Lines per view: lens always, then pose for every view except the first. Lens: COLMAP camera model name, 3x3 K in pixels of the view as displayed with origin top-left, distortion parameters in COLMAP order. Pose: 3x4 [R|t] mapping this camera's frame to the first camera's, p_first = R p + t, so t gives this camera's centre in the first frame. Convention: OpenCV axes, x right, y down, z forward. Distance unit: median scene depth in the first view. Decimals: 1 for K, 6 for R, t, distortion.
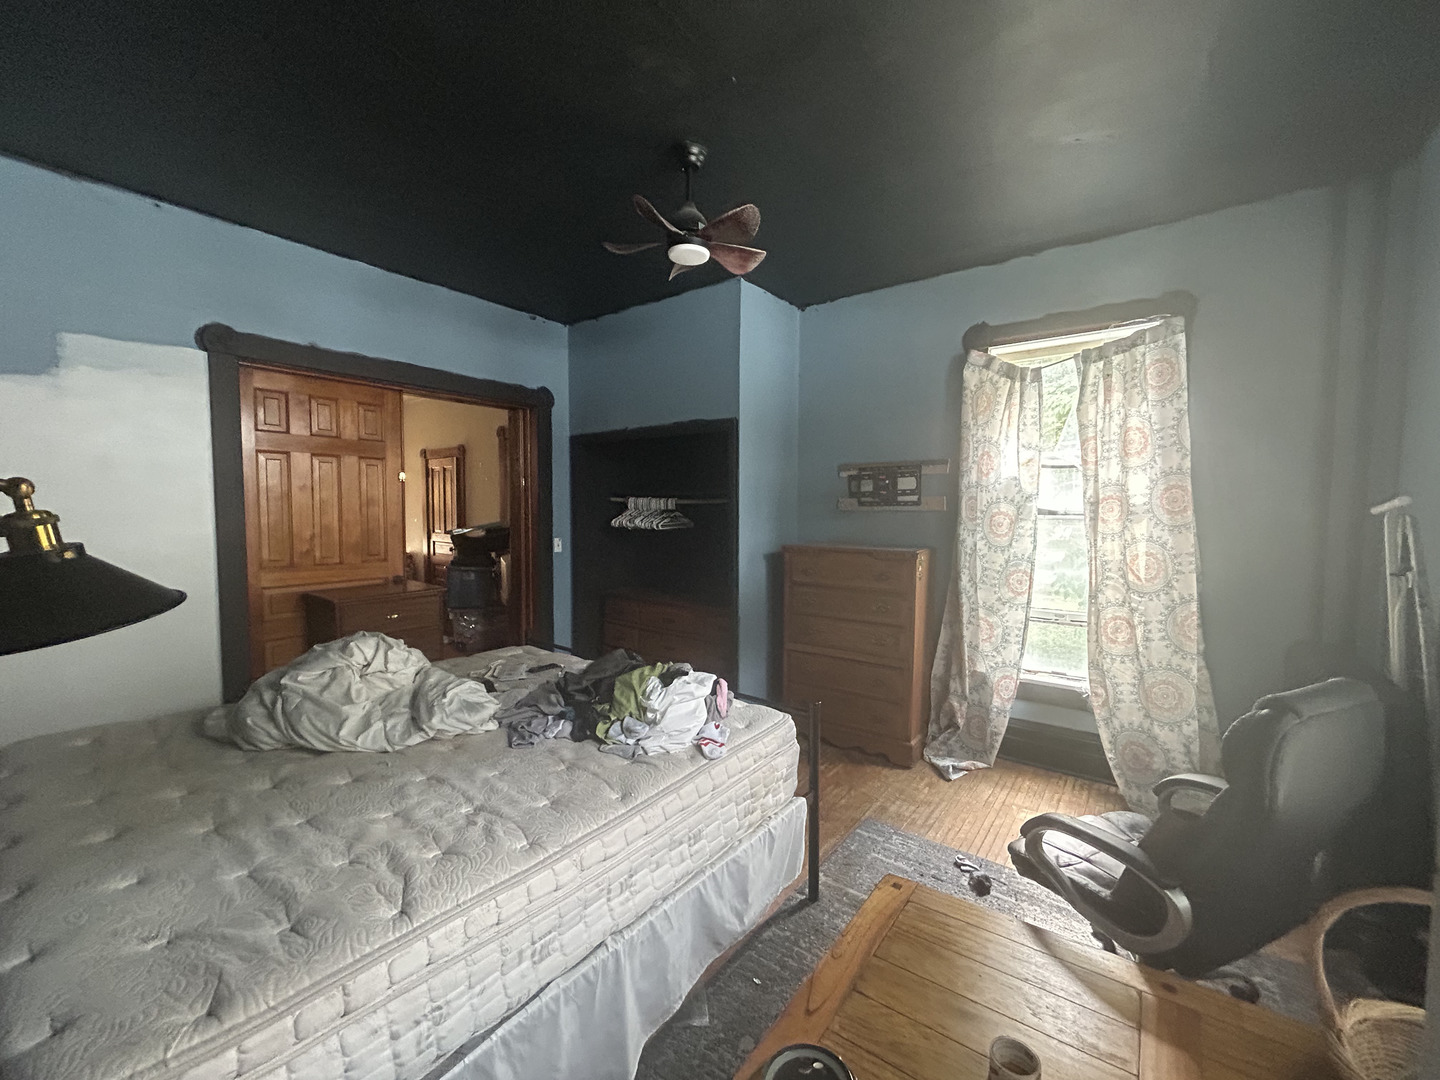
lens RADIAL K [[584.7, 0, 719.4], [0, 584.7, 539.3], [0, 0, 1]] dist [-0.000047, 0.000058]
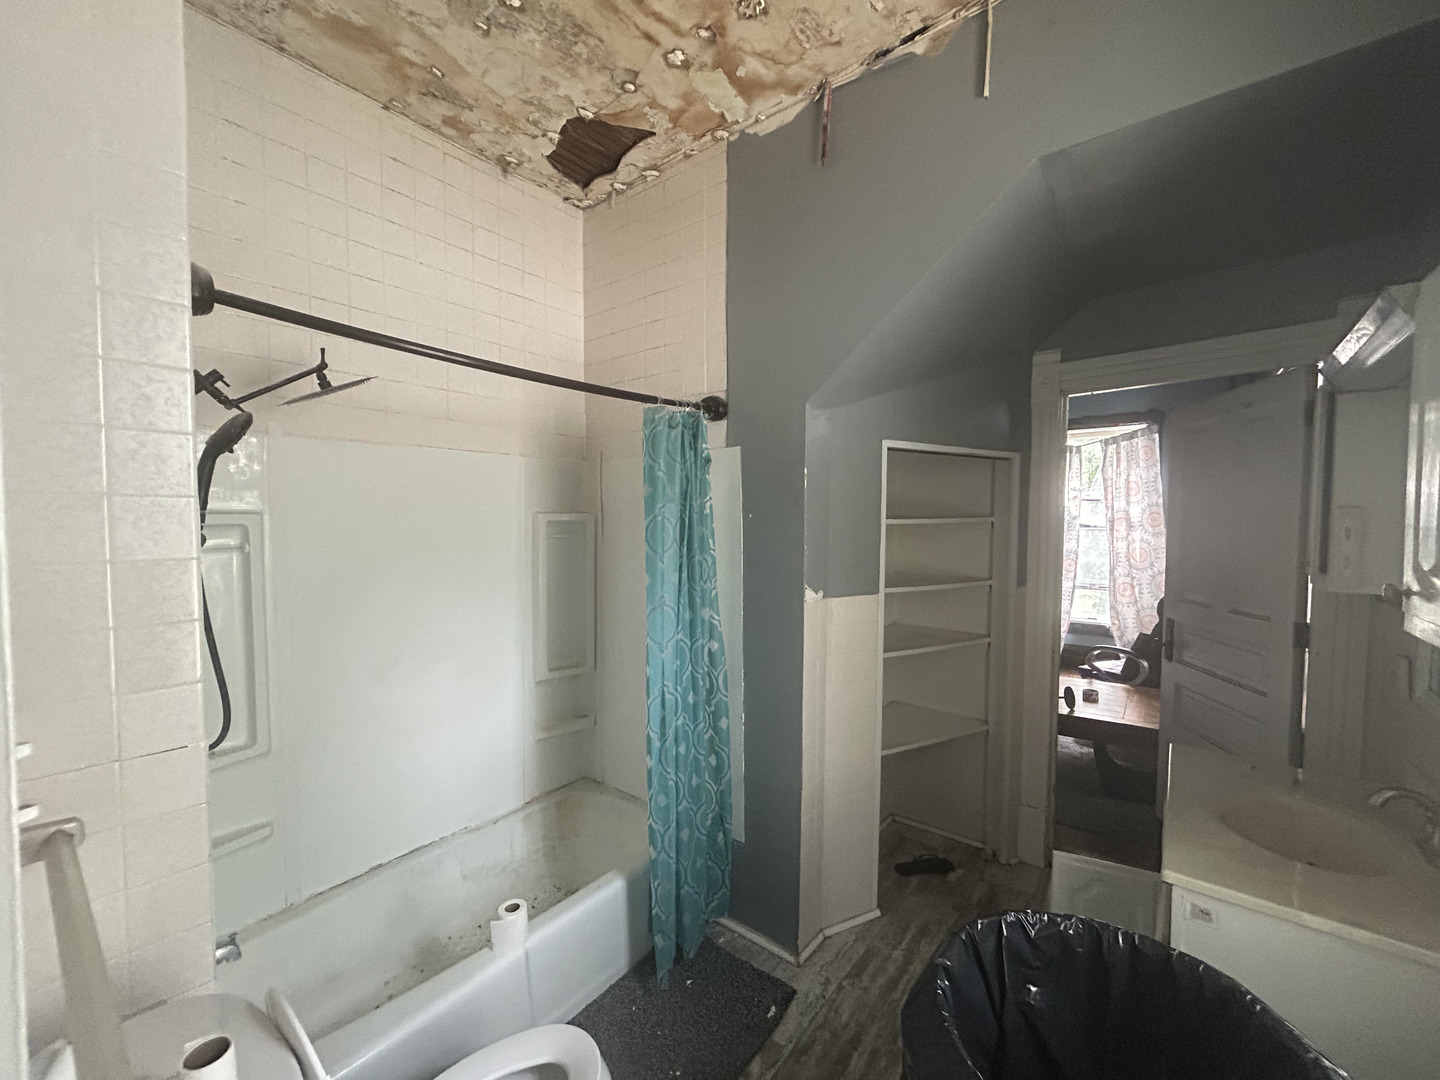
lens RADIAL K [[584.7, 0, 721.2], [0, 584.7, 540.2], [0, 0, 1]] dist [-0.000047, 0.000058]
pose [[0.999875, -0.000260, -0.015831, -0.572419], [-0.000009, 0.999856, -0.016979, 0.030576], [0.015833, 0.016977, 0.999731, -0.879495]]
